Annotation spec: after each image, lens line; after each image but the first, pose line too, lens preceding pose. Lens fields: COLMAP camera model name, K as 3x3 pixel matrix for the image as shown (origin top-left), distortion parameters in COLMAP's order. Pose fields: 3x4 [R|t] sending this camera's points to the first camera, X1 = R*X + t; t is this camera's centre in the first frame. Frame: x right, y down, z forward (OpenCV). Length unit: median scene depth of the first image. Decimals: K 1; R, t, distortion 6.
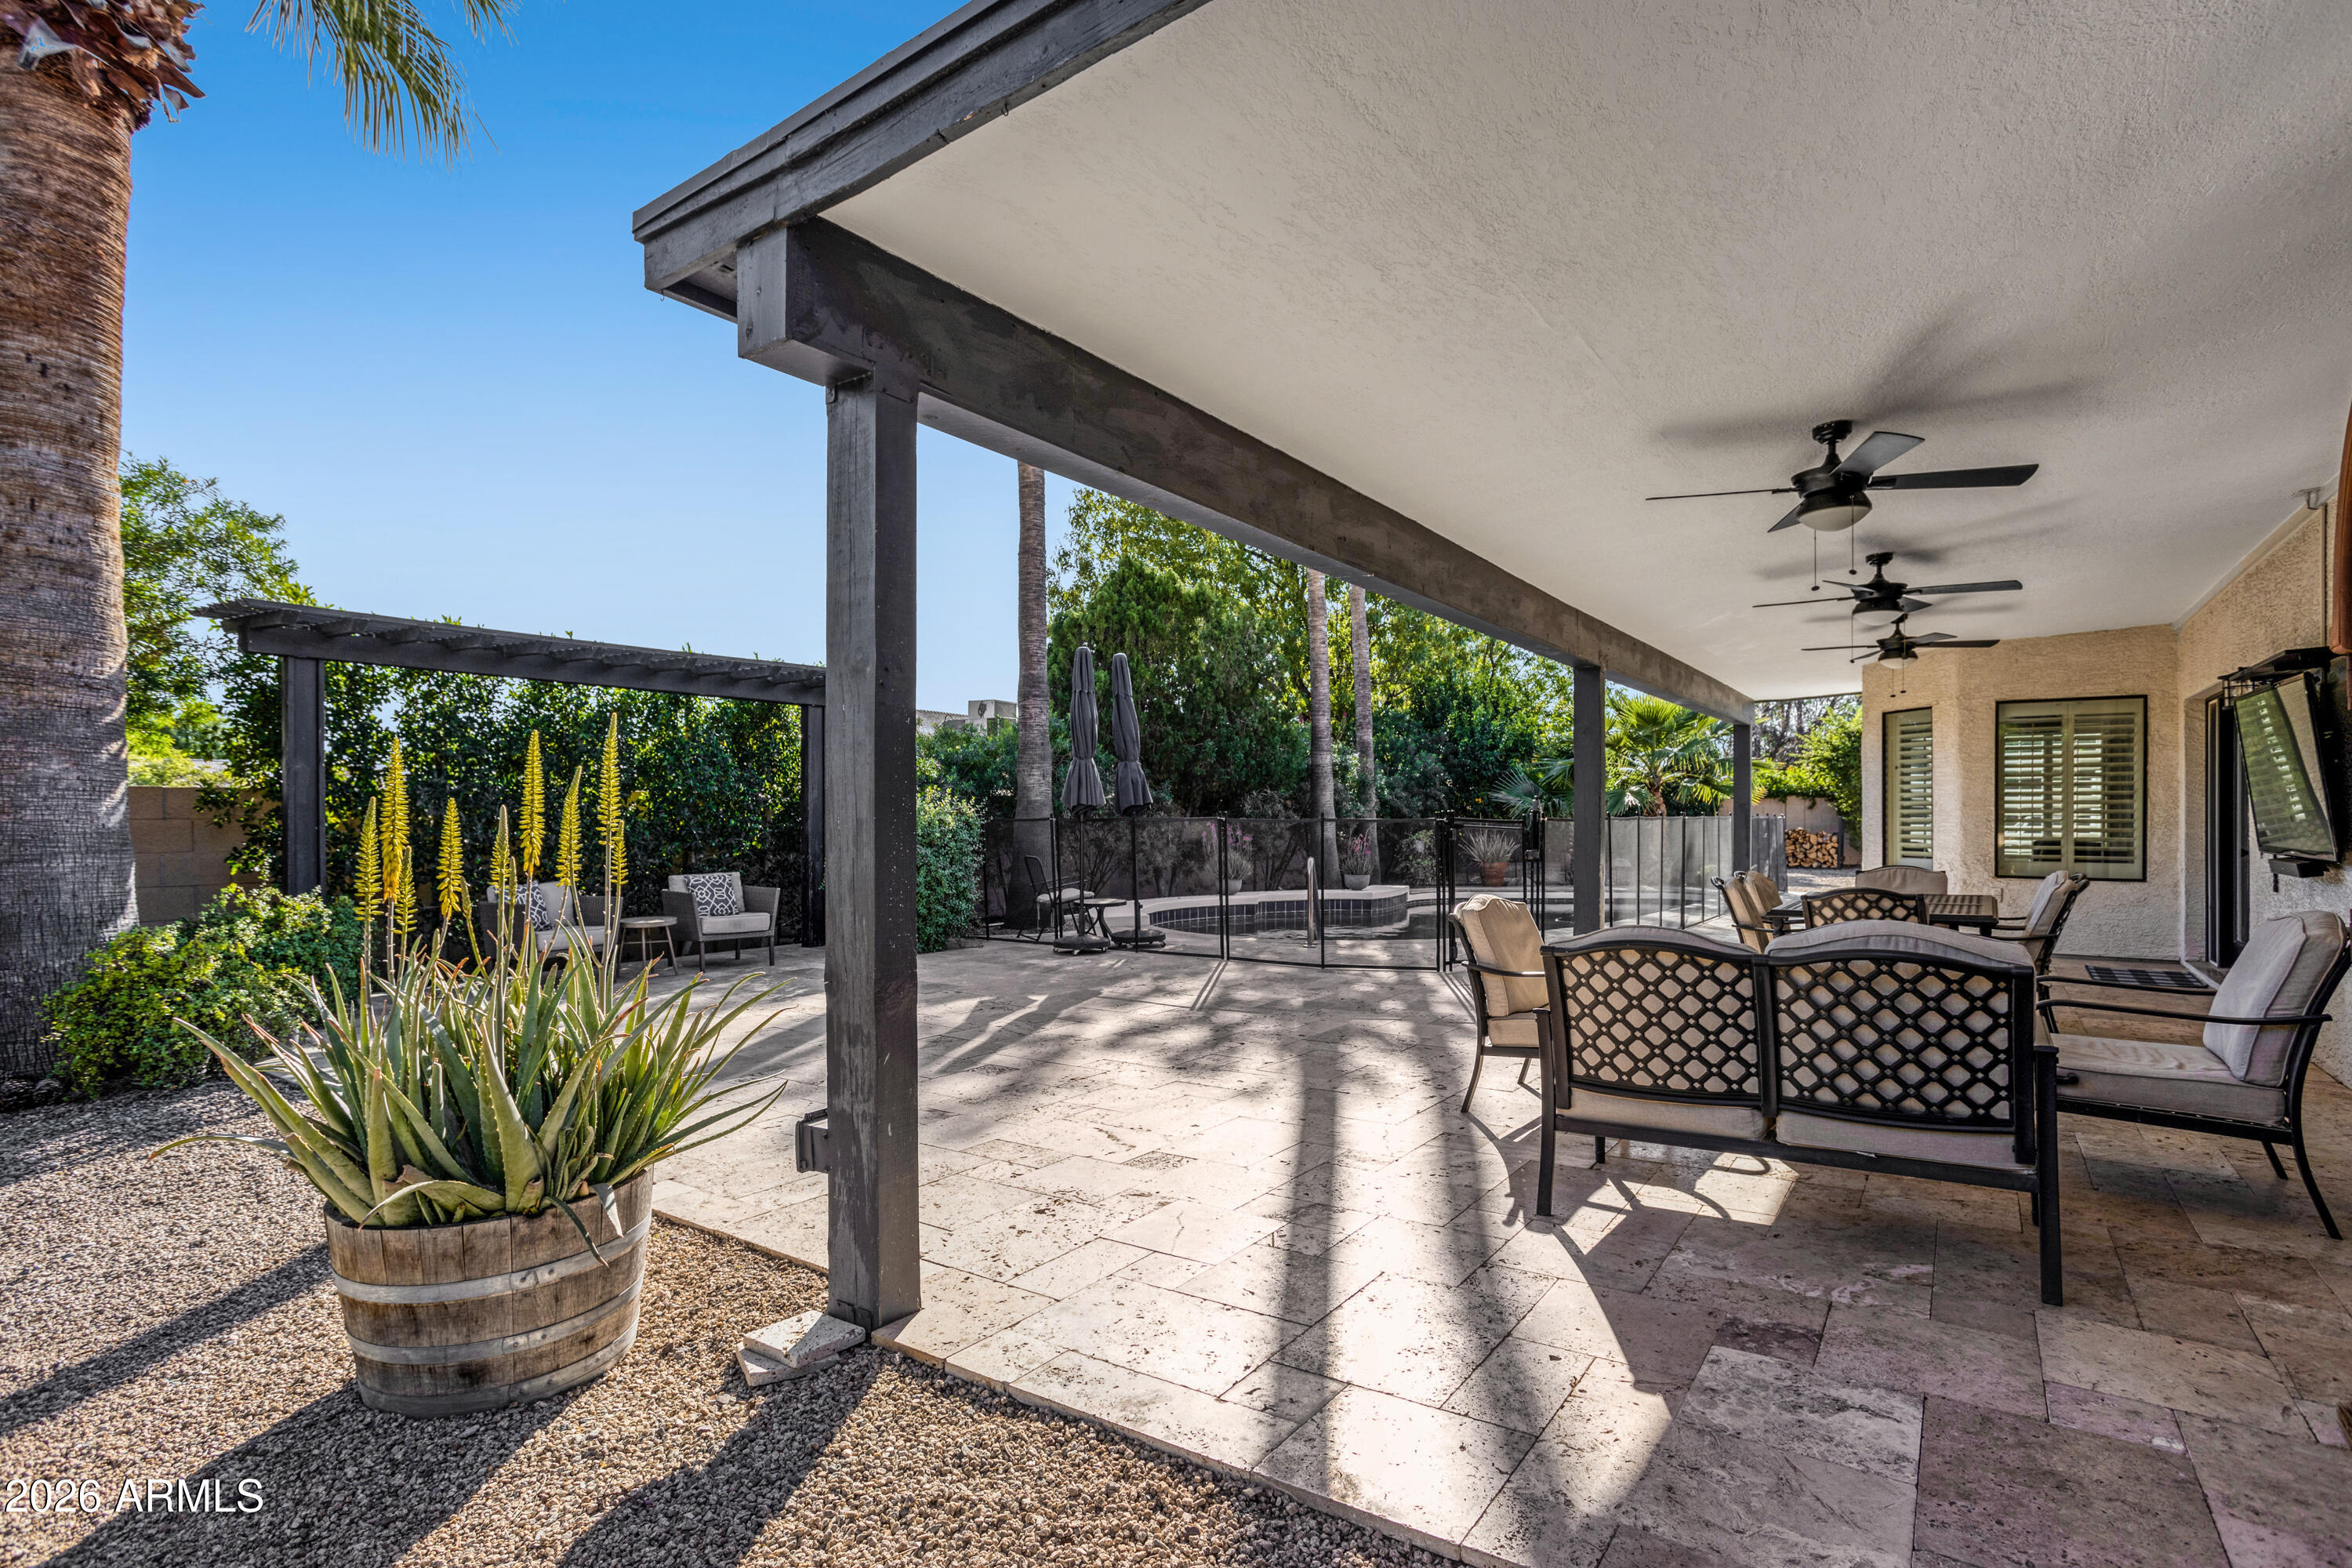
lens RADIAL K [[1152.6, 0, 1177.1], [0, 1152.6, 786.0], [0, 0, 1]] dist [-0.053949, 0.040692]
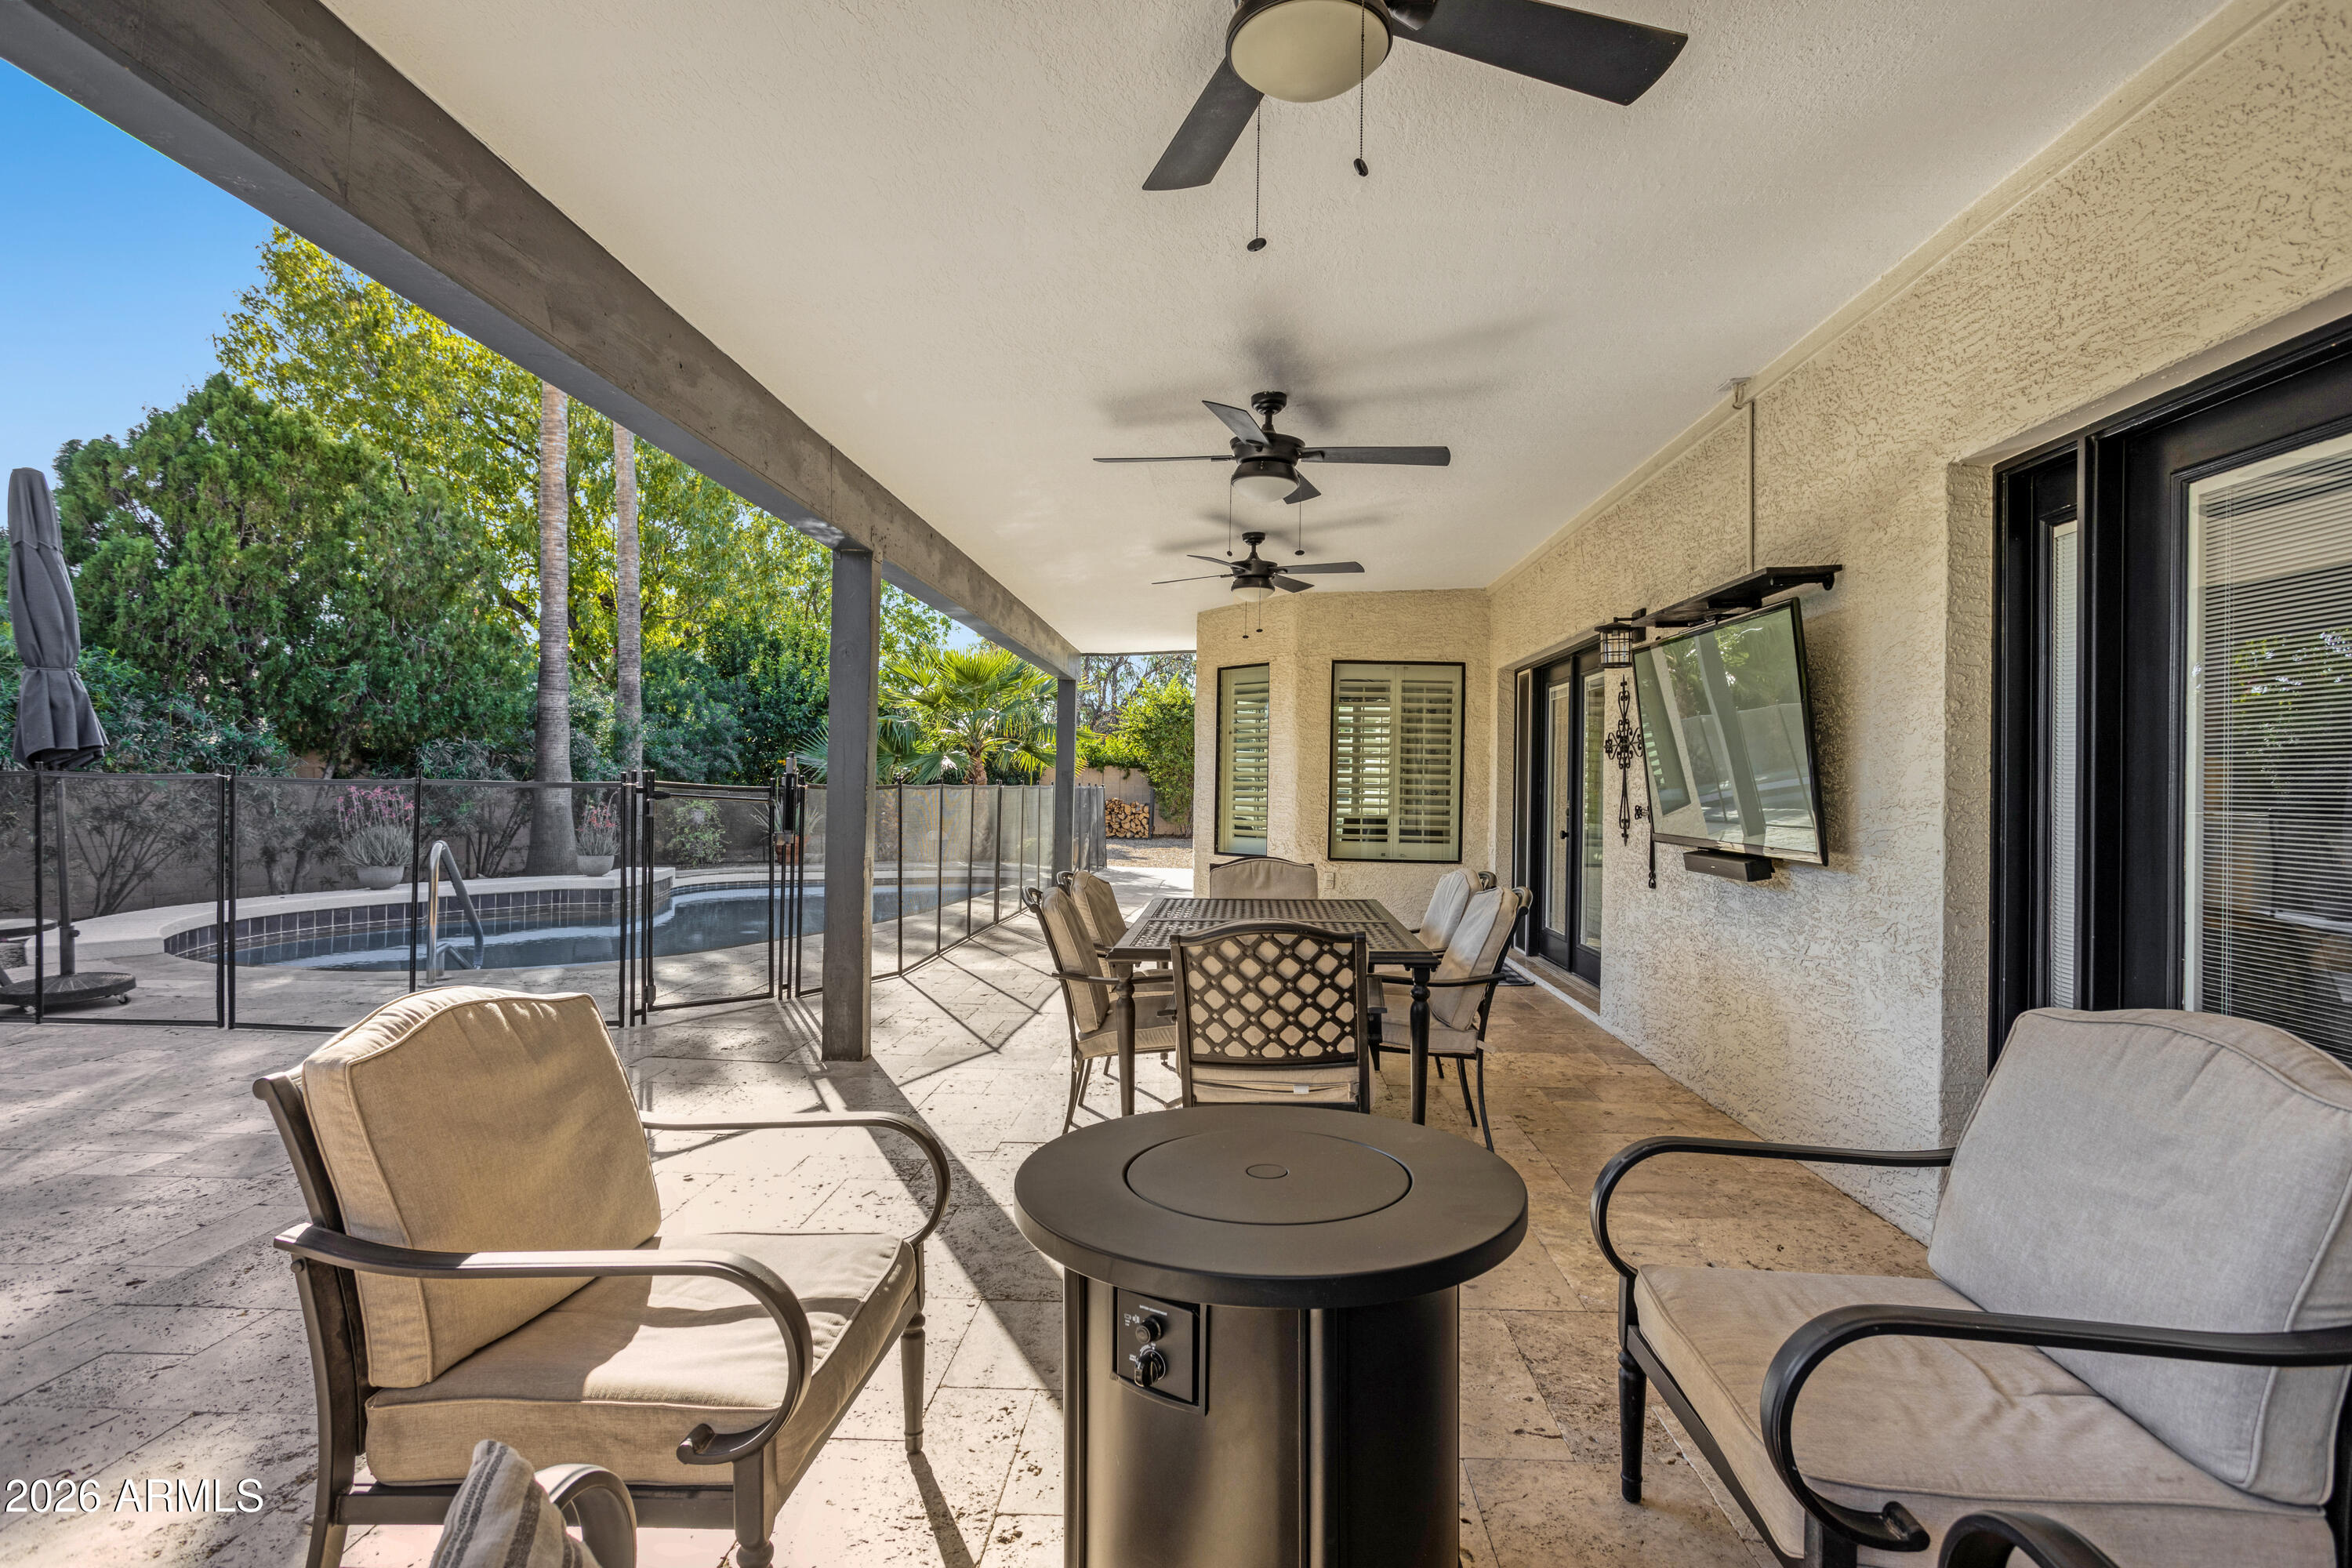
lens RADIAL K [[1152.6, 0, 1177.1], [0, 1152.6, 786.0], [0, 0, 1]] dist [-0.053949, 0.040692]
pose [[0.847076, 0.013739, 0.531295, 0.081985], [-0.029966, 0.999310, 0.021936, 0.003888], [-0.530627, -0.034503, 0.846903, 0.170140]]
